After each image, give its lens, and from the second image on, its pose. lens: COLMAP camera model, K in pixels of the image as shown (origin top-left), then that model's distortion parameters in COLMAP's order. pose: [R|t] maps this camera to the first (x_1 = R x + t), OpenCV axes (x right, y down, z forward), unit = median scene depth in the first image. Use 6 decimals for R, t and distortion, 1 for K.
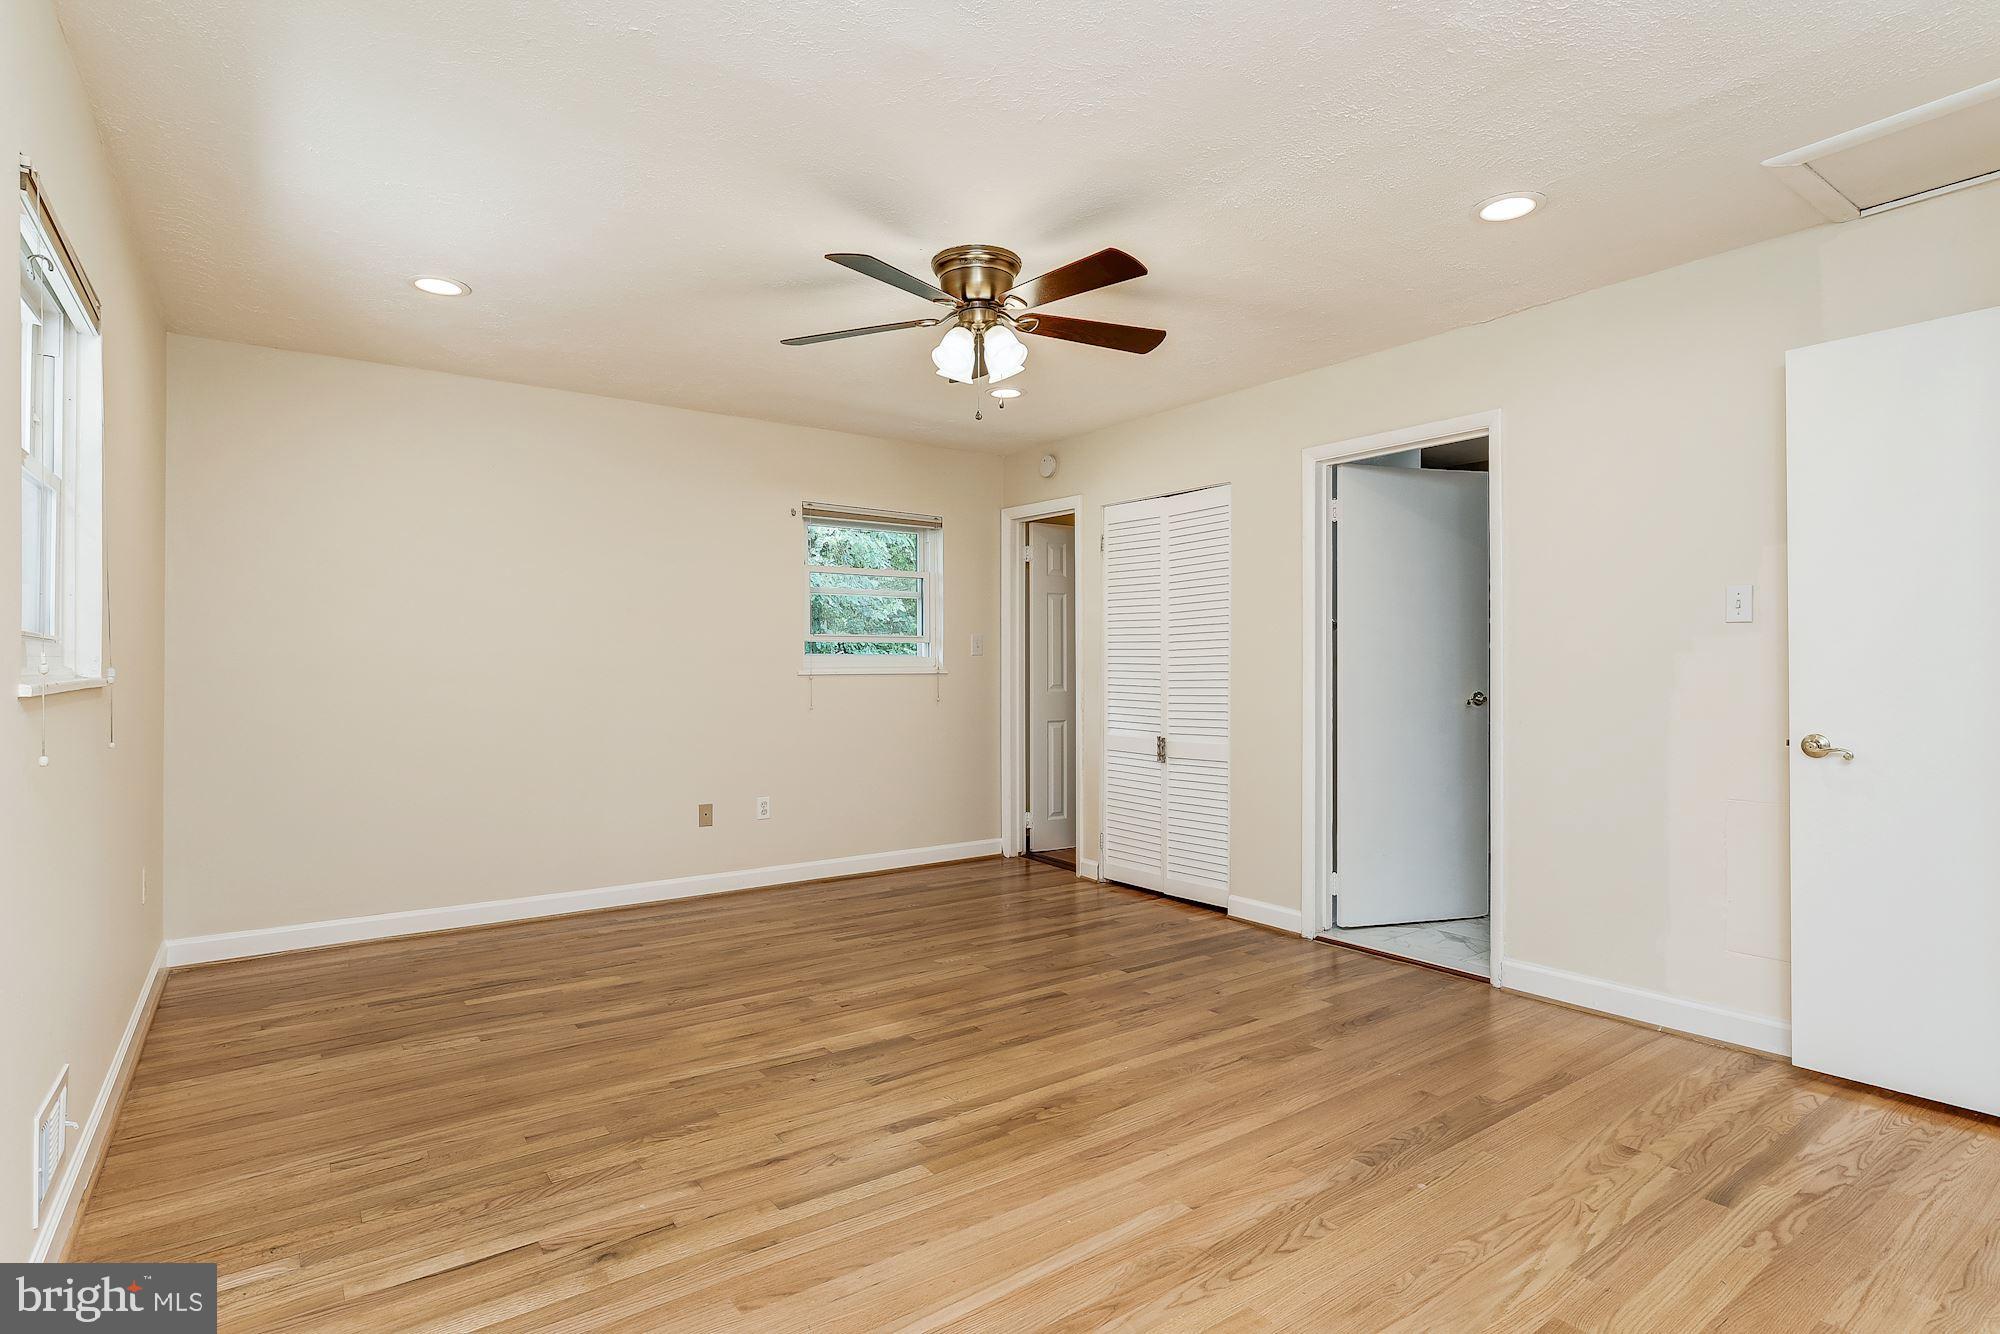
lens RADIAL K [[1001.2, 0, 1002.5], [0, 1001.2, 665.5], [0, 0, 1]] dist [-0.011057, 0.007093]
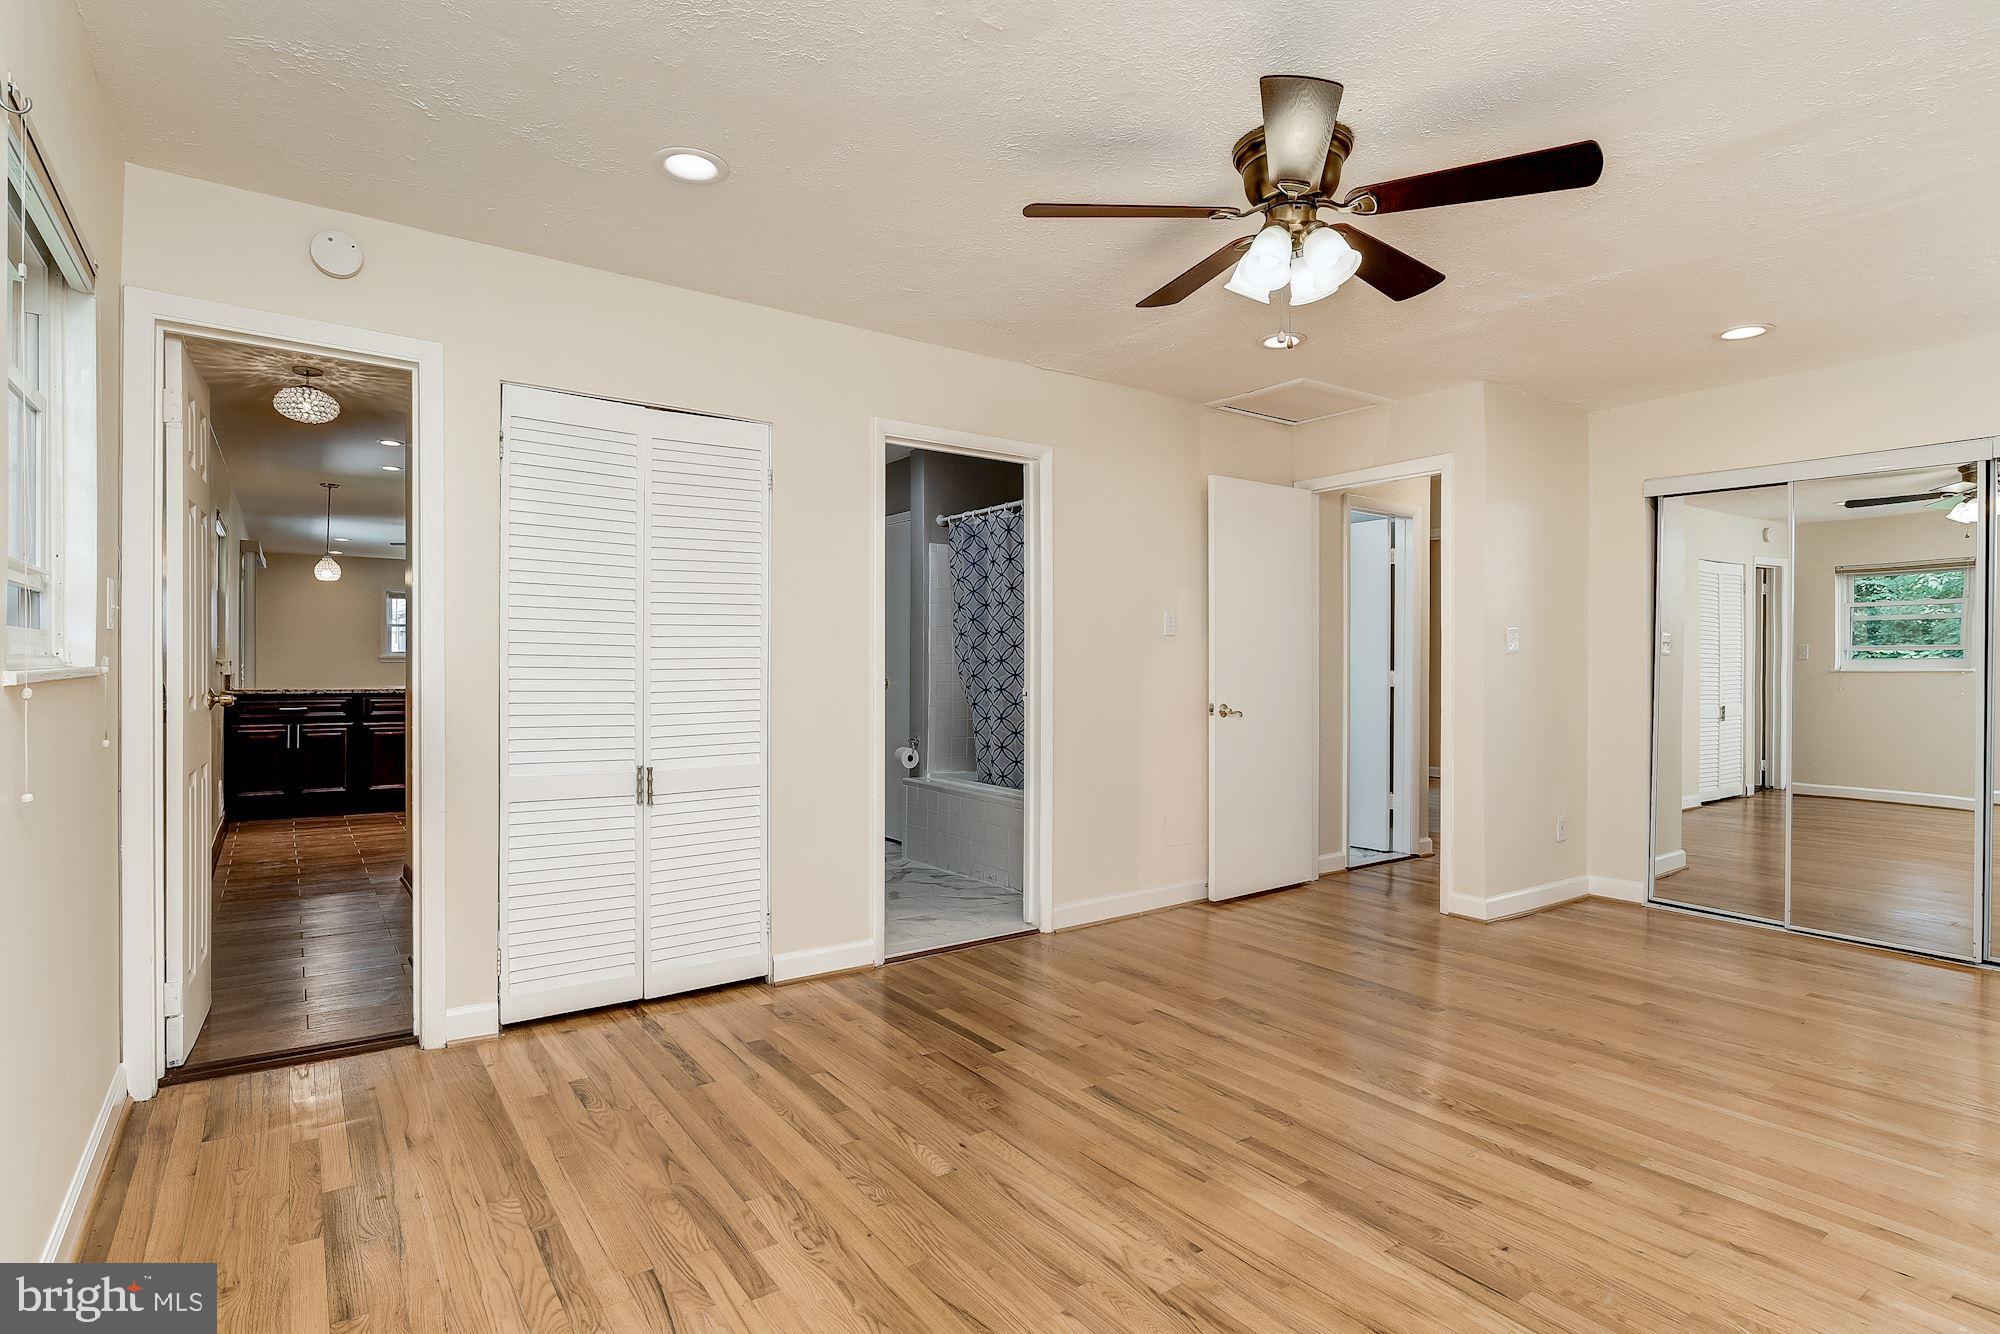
lens RADIAL K [[1001.2, 0, 994.2], [0, 1001.2, 660.7], [0, 0, 1]] dist [-0.011057, 0.007093]
pose [[0.015603, 0.003119, 0.999873, -0.745559], [-0.005001, 0.999983, -0.003041, 0.002612], [-0.999866, -0.004953, 0.015619, 1.118284]]
